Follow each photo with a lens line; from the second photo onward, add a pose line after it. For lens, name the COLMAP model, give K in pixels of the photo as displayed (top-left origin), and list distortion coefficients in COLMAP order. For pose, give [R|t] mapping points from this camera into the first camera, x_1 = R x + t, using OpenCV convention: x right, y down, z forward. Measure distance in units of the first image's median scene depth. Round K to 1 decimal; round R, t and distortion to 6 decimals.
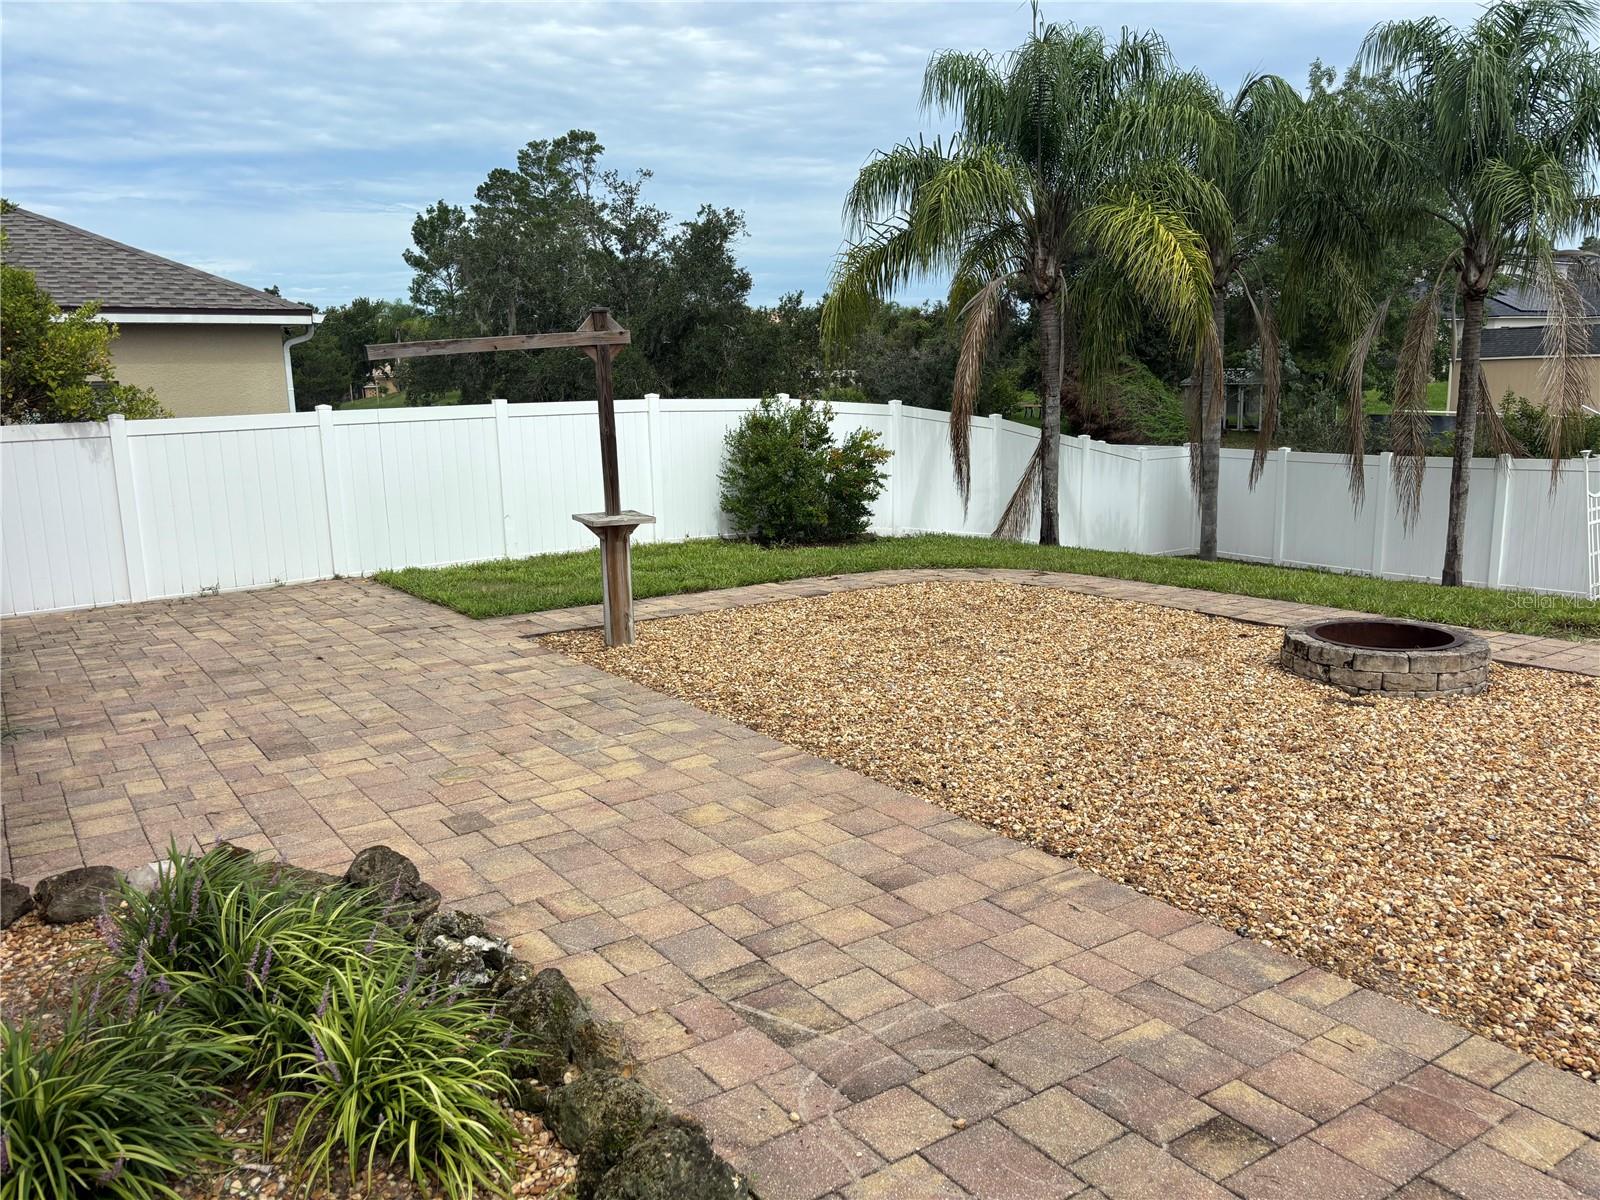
lens RADIAL K [[1255.6, 0, 788.5], [0, 1255.6, 617.5], [0, 0, 1]] dist [0.045810, -0.005738]
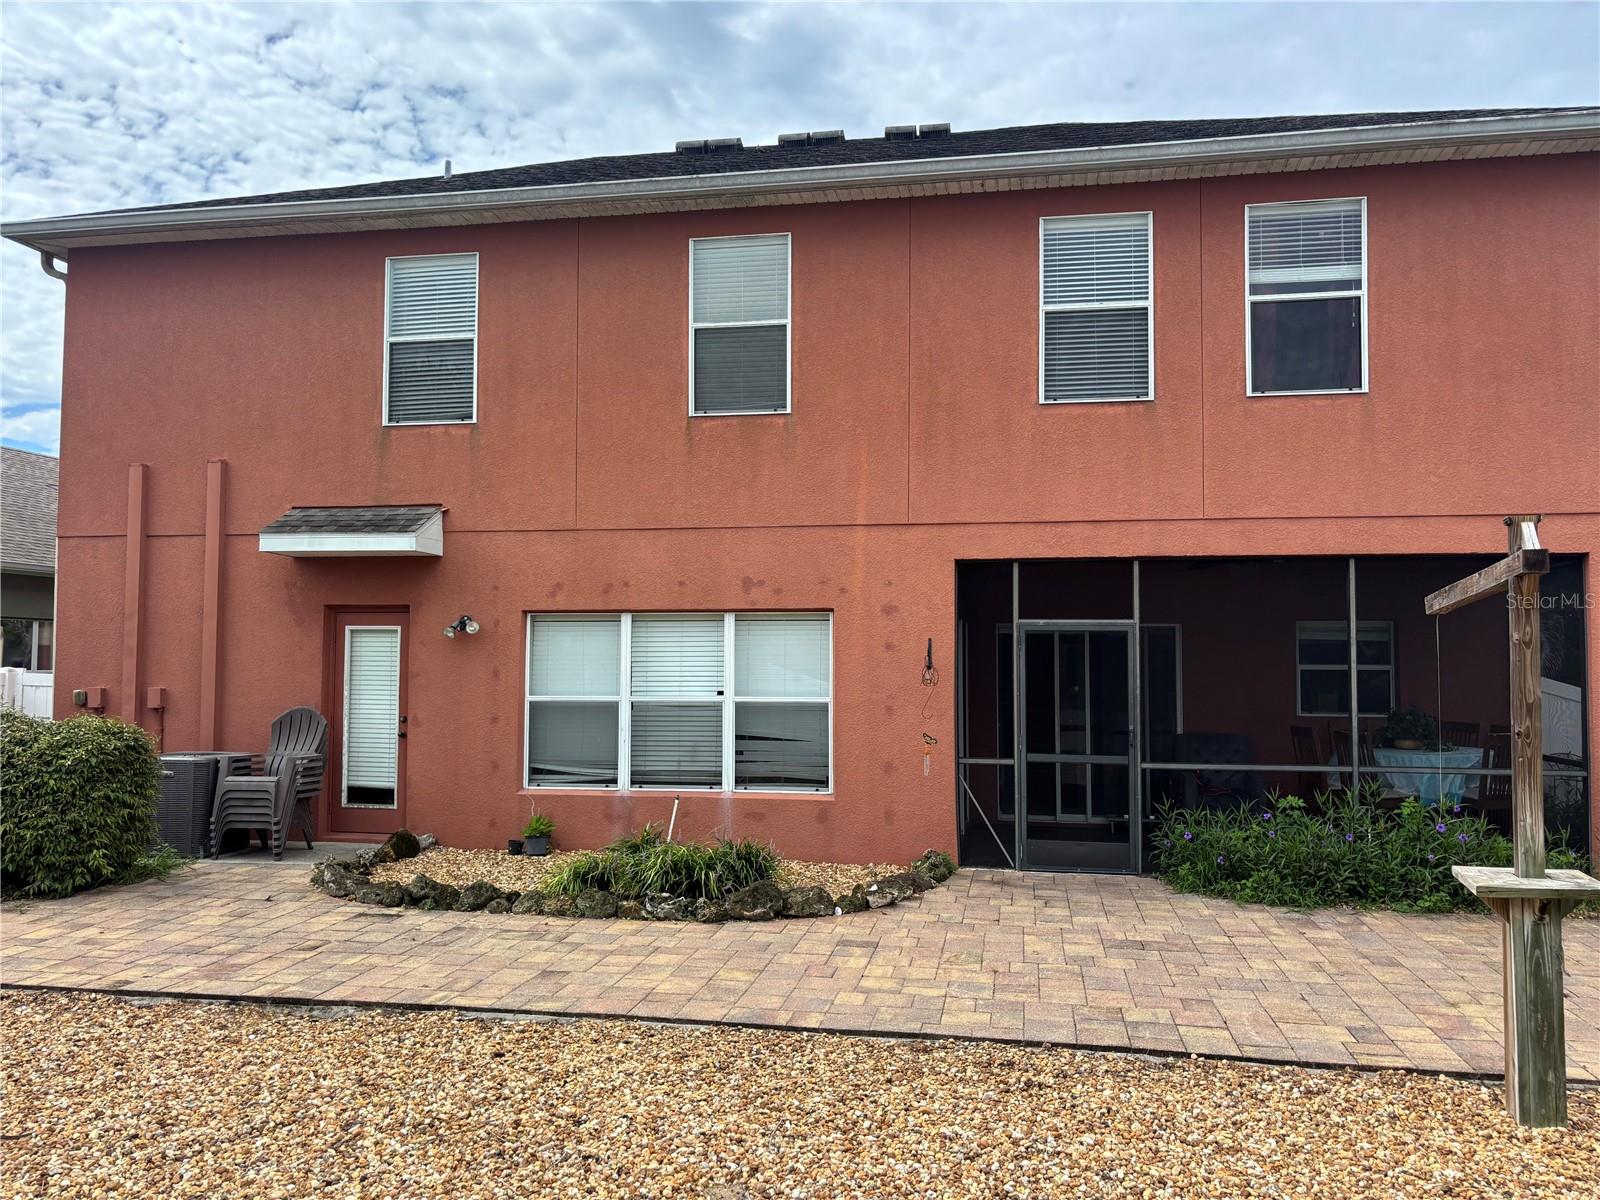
lens RADIAL K [[1198.7, 0, 815.7], [0, 1198.7, 606.0], [0, 0, 1]] dist [0.002881, -0.015065]
pose [[-0.685525, -0.014092, -0.727913, 0.771907], [-0.121547, 0.987996, 0.095342, -0.345028], [0.717831, 0.153835, -0.679009, 1.793479]]
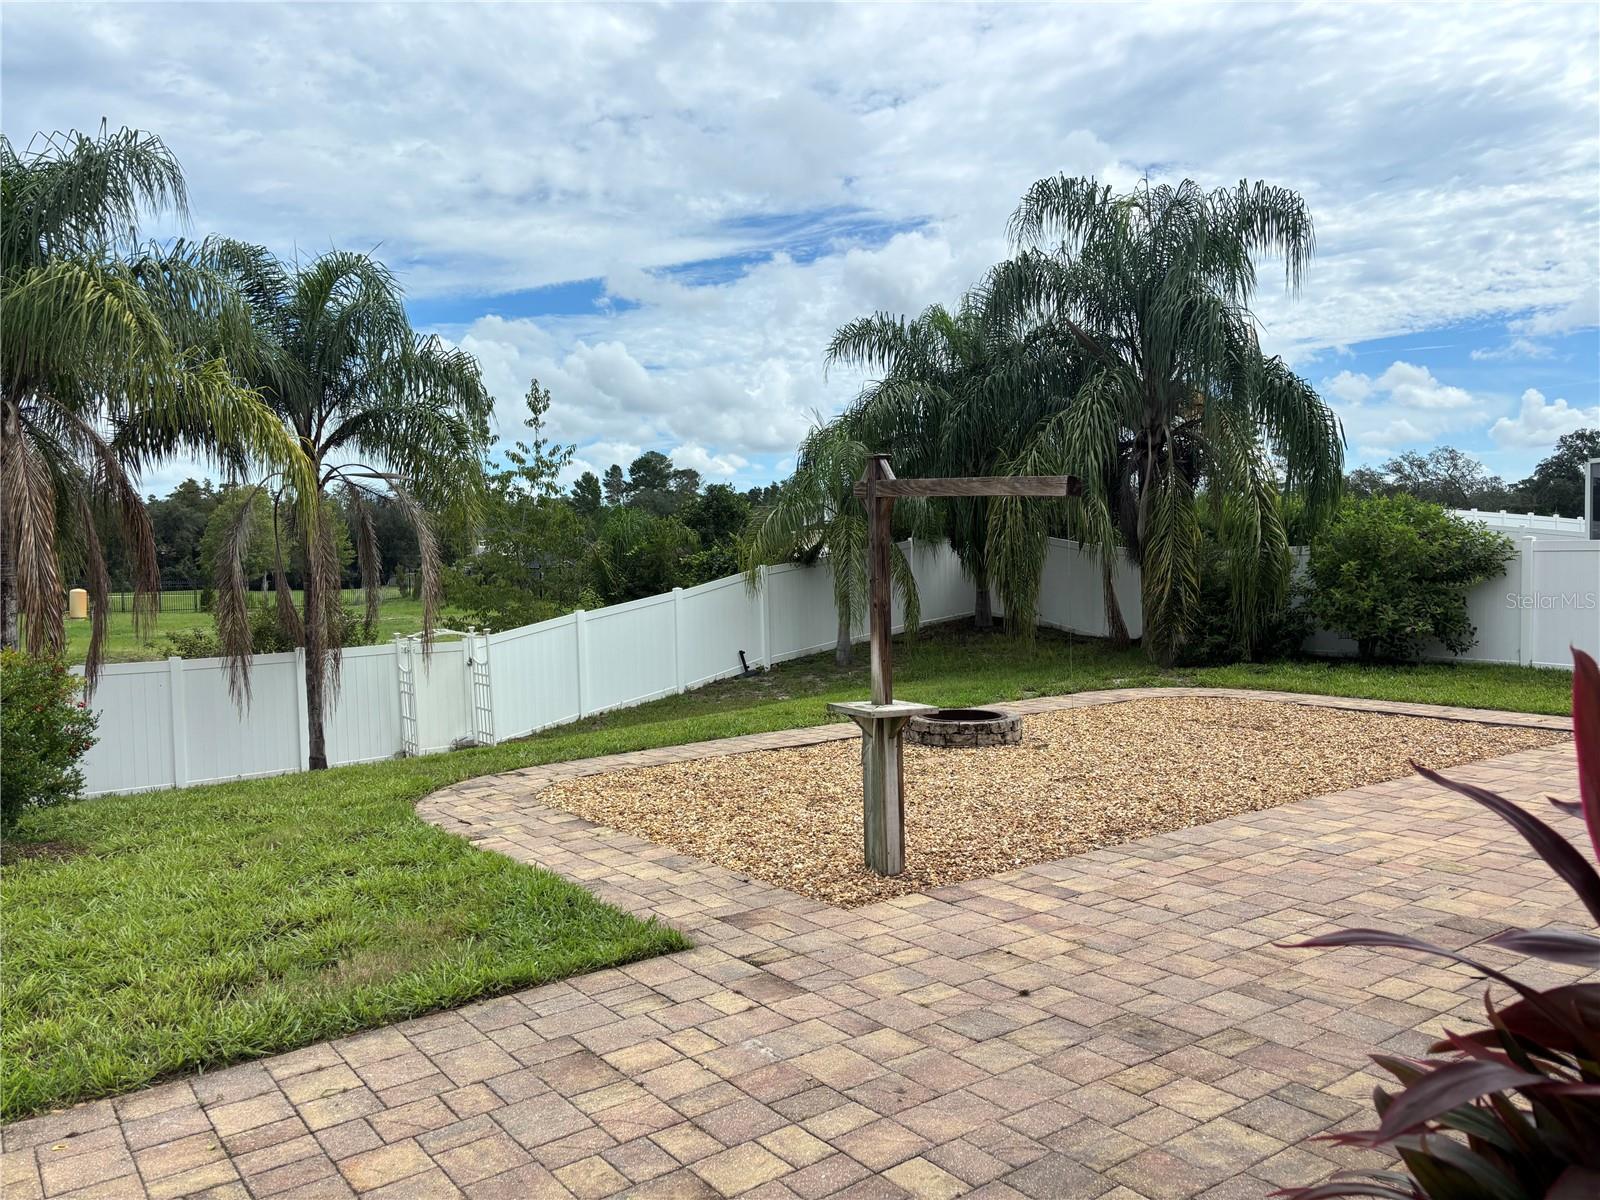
lens RADIAL K [[1255.6, 0, 788.5], [0, 1255.6, 617.5], [0, 0, 1]] dist [0.045810, -0.005738]
pose [[-0.061938, -0.023473, 0.997804, -1.507410], [0.205022, 0.978105, 0.035736, -0.290408], [-0.976796, 0.206785, -0.055769, 1.754431]]
